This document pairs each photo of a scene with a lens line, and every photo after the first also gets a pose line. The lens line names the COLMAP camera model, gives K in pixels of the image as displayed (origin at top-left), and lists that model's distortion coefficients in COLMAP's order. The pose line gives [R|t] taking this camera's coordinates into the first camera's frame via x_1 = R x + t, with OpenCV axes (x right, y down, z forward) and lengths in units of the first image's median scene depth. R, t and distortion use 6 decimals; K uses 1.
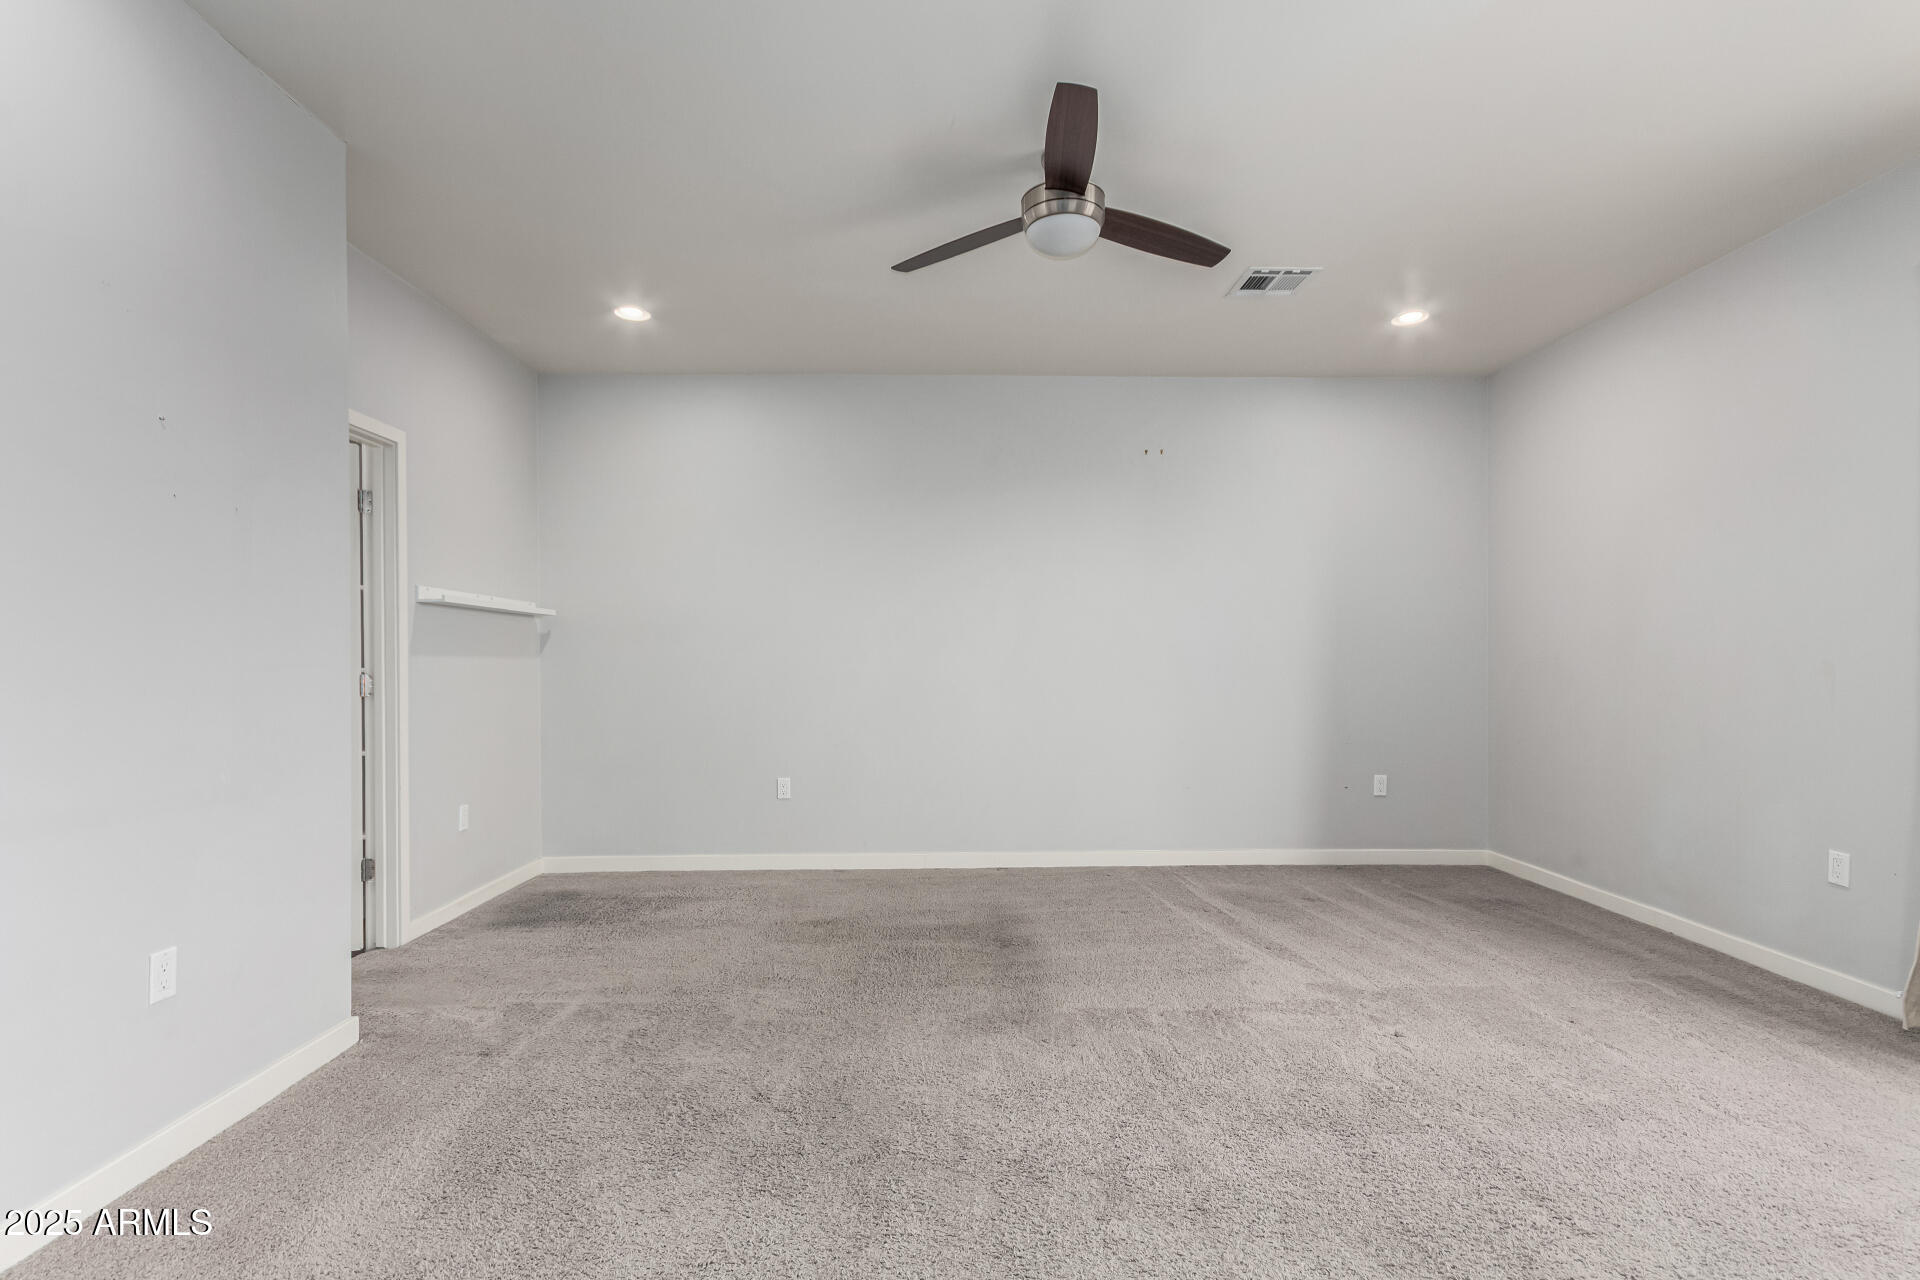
lens RADIAL K [[889.0, 0, 964.0], [0, 889.0, 656.5], [0, 0, 1]] dist [0.005096, 0.001178]
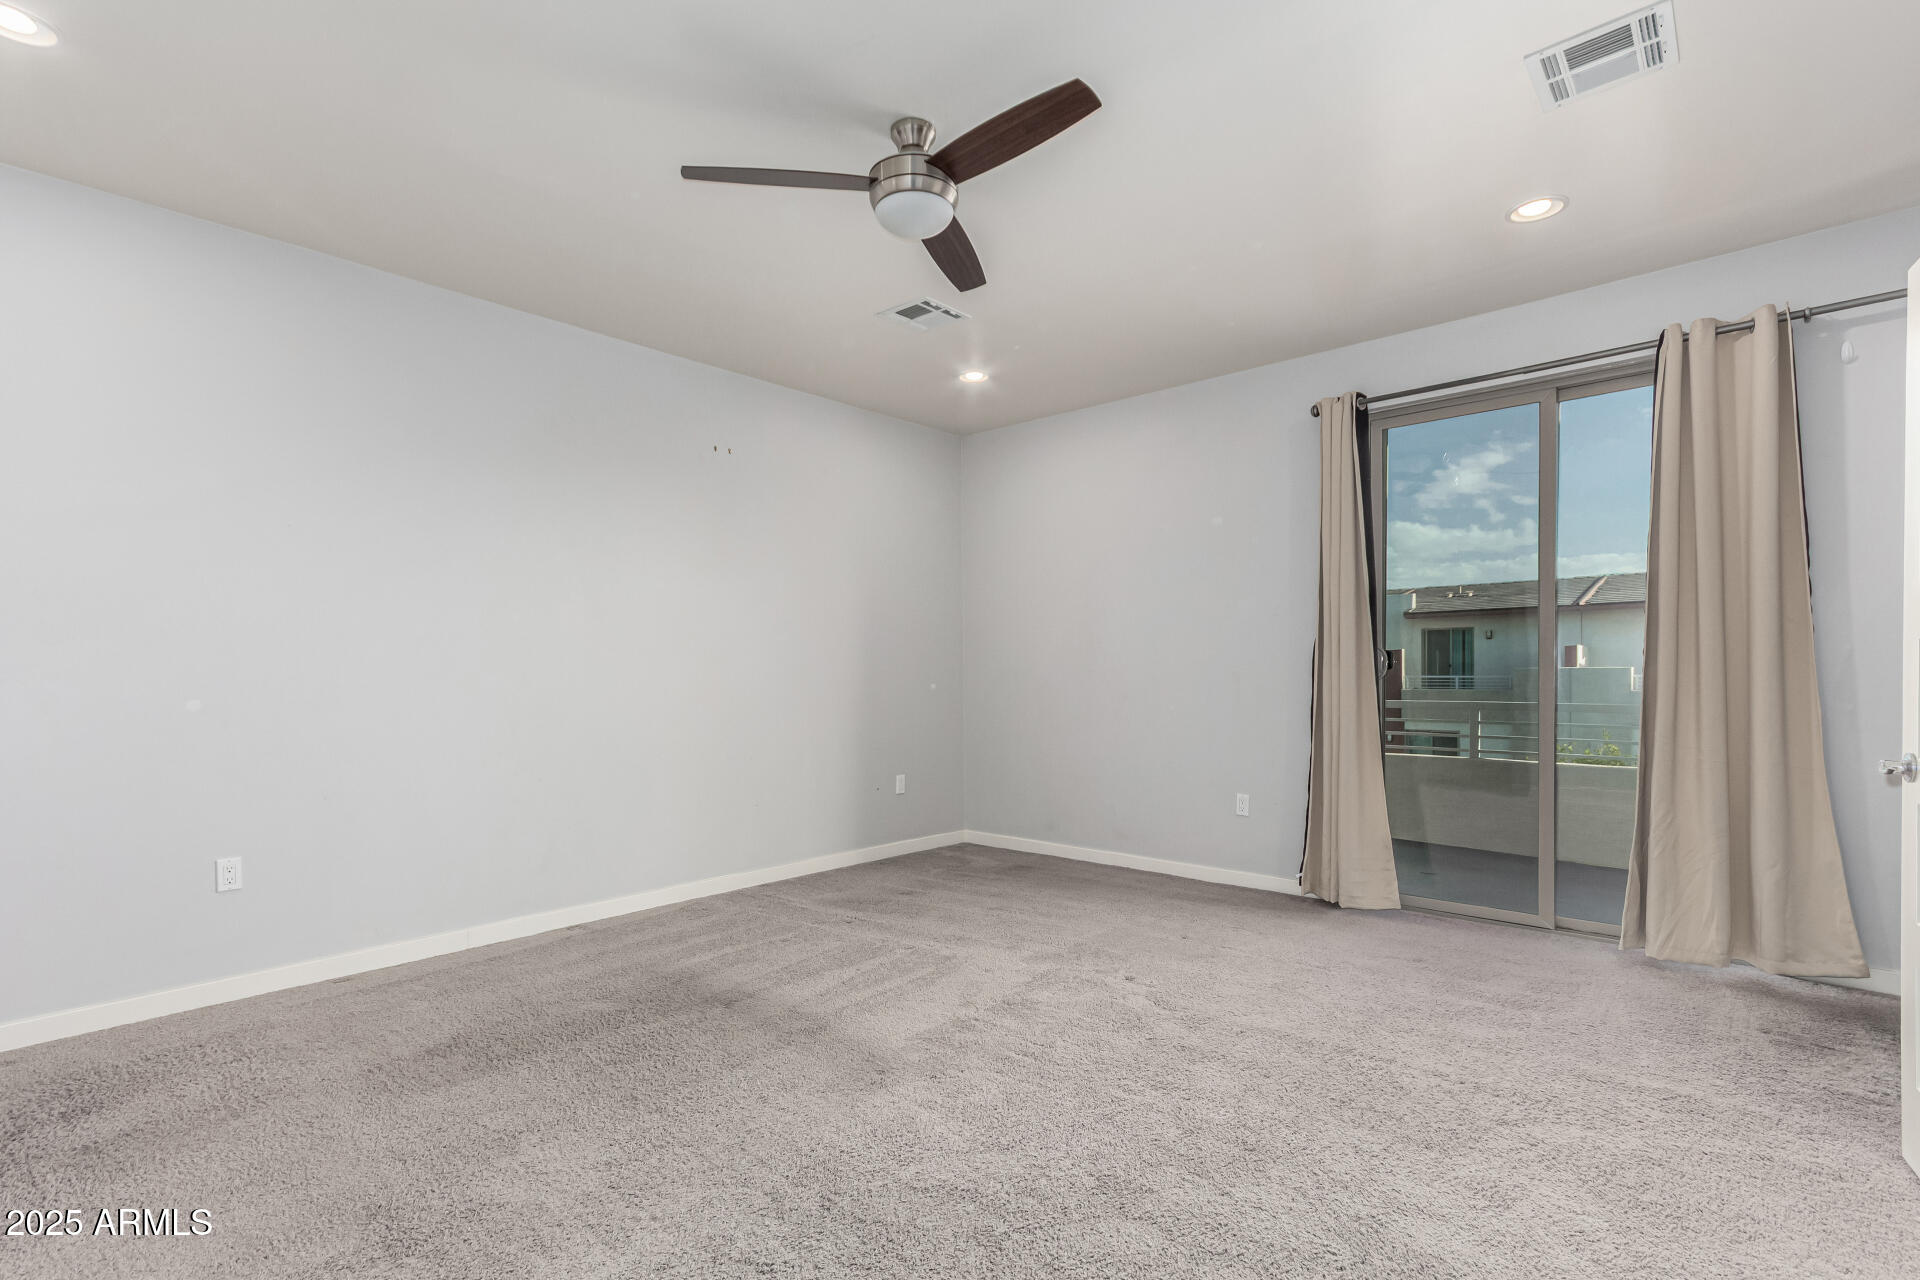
lens RADIAL K [[892.0, 0, 955.5], [0, 892.0, 677.5], [0, 0, 1]] dist [0.002818, 0.001237]
pose [[0.695110, -0.005688, 0.718881, -0.394355], [0.000486, 0.999972, 0.007443, 0.003126], [-0.718903, -0.004824, 0.695093, 0.232392]]
